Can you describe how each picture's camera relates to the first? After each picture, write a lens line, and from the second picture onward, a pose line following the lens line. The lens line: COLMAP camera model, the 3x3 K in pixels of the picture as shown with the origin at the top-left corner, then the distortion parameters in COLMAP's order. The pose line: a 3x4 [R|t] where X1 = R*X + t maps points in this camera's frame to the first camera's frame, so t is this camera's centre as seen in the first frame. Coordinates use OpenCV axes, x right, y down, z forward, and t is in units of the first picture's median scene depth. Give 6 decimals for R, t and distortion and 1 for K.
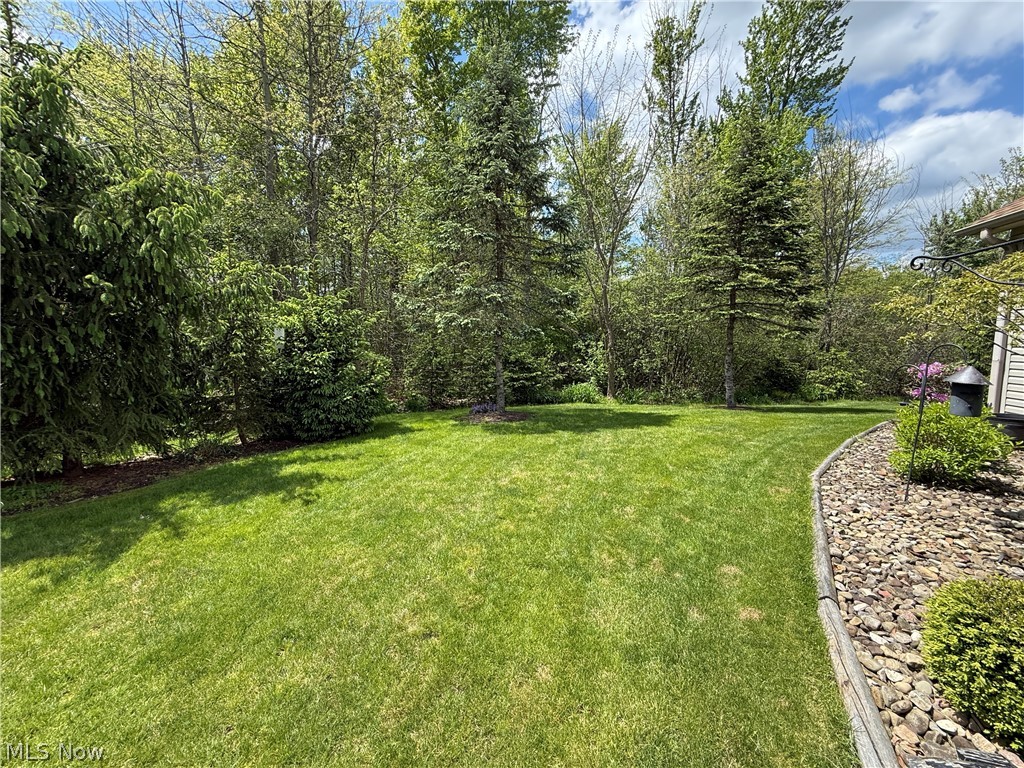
lens RADIAL K [[408.7, 0, 512.4], [0, 408.7, 383.8], [0, 0, 1]] dist [0.000570, 0.000054]
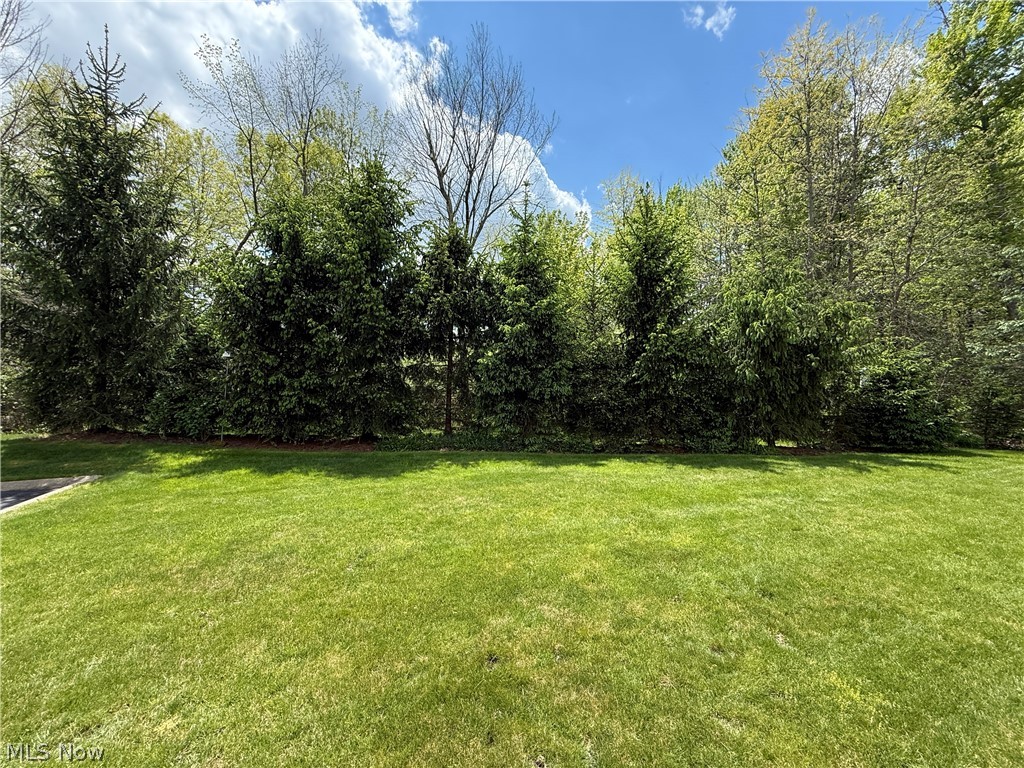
lens RADIAL K [[408.7, 0, 511.4], [0, 408.7, 386.6], [0, 0, 1]] dist [0.000570, 0.000054]
pose [[0.571792, 0.003965, -0.820389, -0.081572], [-0.074513, 0.996106, -0.047120, 0.081646], [0.817008, 0.088072, 0.569861, -0.966831]]
